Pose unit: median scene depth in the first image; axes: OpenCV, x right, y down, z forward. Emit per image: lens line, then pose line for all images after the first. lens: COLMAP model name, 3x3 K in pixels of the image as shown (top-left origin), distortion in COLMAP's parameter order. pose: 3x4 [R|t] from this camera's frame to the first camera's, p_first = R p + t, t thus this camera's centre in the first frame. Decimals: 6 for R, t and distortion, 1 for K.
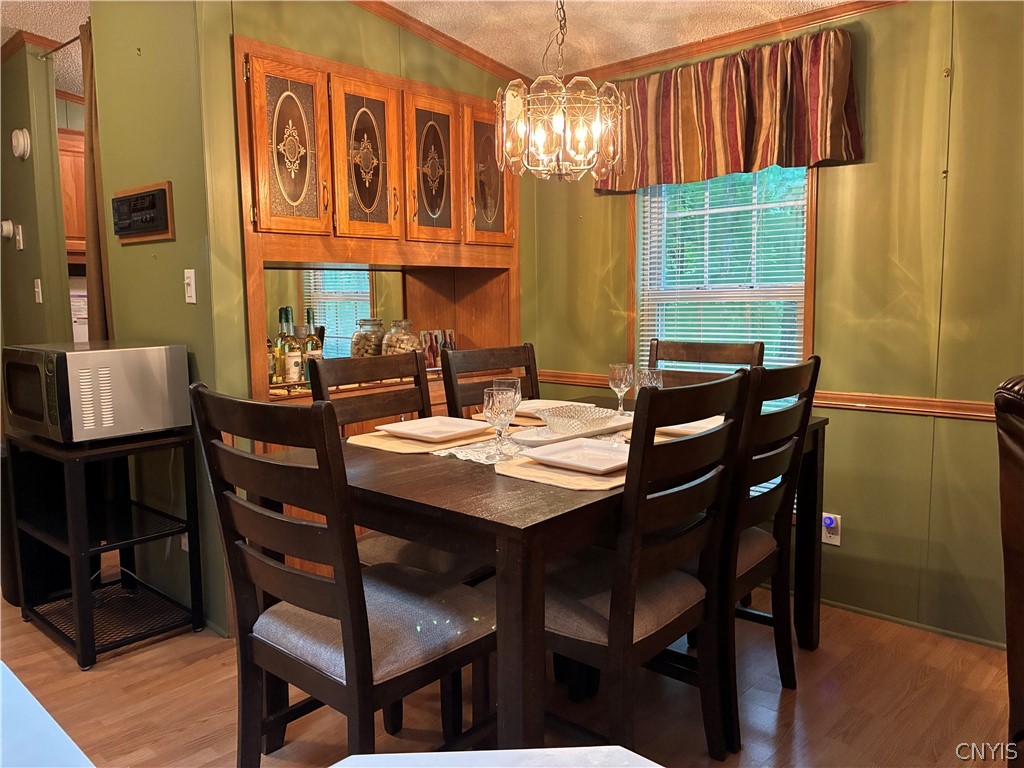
lens RADIAL K [[770.5, 0, 515.5], [0, 770.5, 376.0], [0, 0, 1]] dist [0.037521, -0.063554]
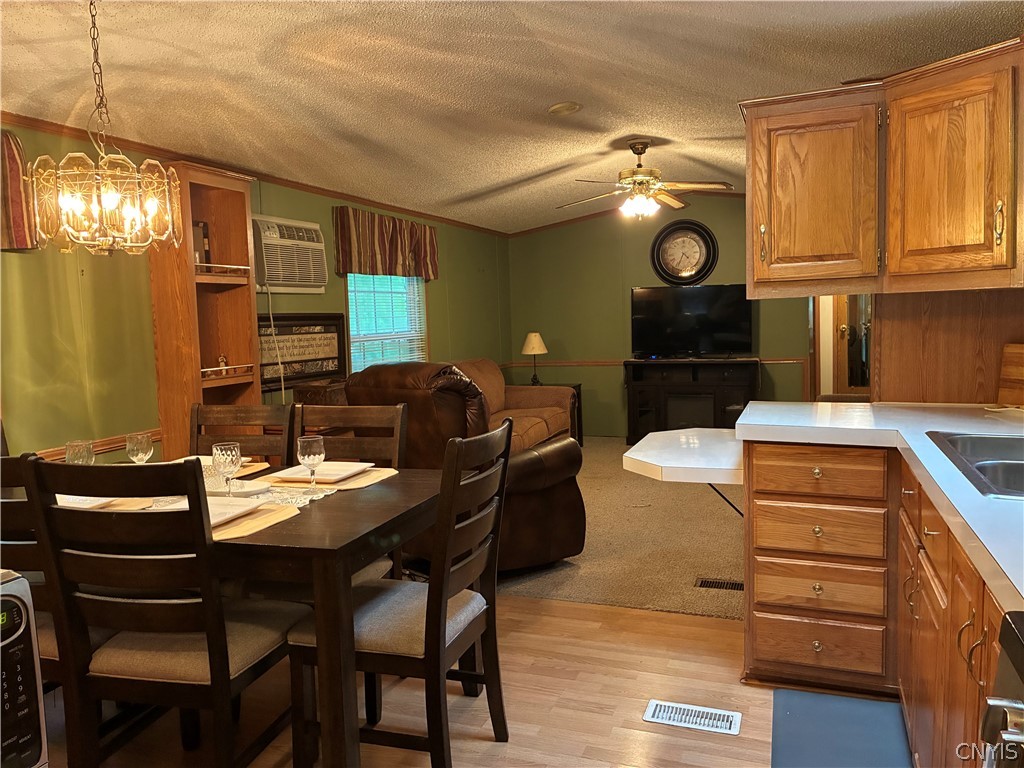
lens RADIAL K [[770.5, 0, 515.5], [0, 770.5, 376.0], [0, 0, 1]] dist [0.037521, -0.063554]
pose [[-0.366413, -0.046295, 0.929300, -0.913012], [0.130304, 0.986366, 0.100515, -0.116801], [-0.921283, 0.157921, -0.355385, 0.782269]]
